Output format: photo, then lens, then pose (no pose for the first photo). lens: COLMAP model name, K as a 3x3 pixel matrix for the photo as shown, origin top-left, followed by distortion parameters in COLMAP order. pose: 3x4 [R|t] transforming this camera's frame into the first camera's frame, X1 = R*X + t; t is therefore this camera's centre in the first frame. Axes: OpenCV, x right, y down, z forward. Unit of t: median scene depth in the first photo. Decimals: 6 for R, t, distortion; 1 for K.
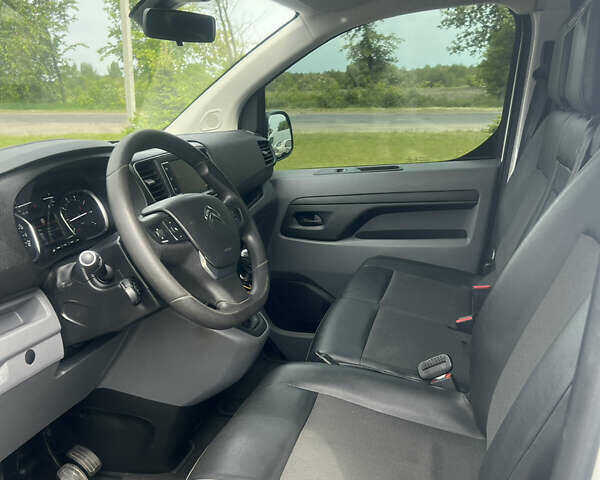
lens RADIAL K [[613.6, 0, 300.3], [0, 613.6, 225.9], [0, 0, 1]] dist [0.119447, -0.293889]
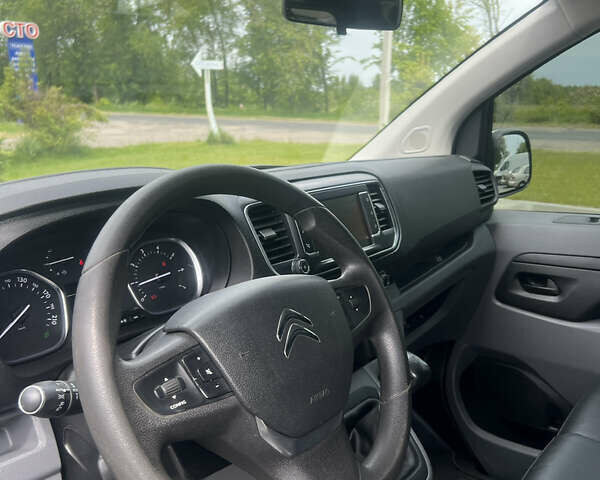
lens RADIAL K [[613.6, 0, 300.3], [0, 613.6, 225.9], [0, 0, 1]] dist [0.119447, -0.293889]
pose [[0.919173, 0.099044, -0.381198, 0.027539], [-0.105789, 0.994383, 0.003278, -0.050941], [0.379382, 0.037313, 0.924487, 0.231412]]
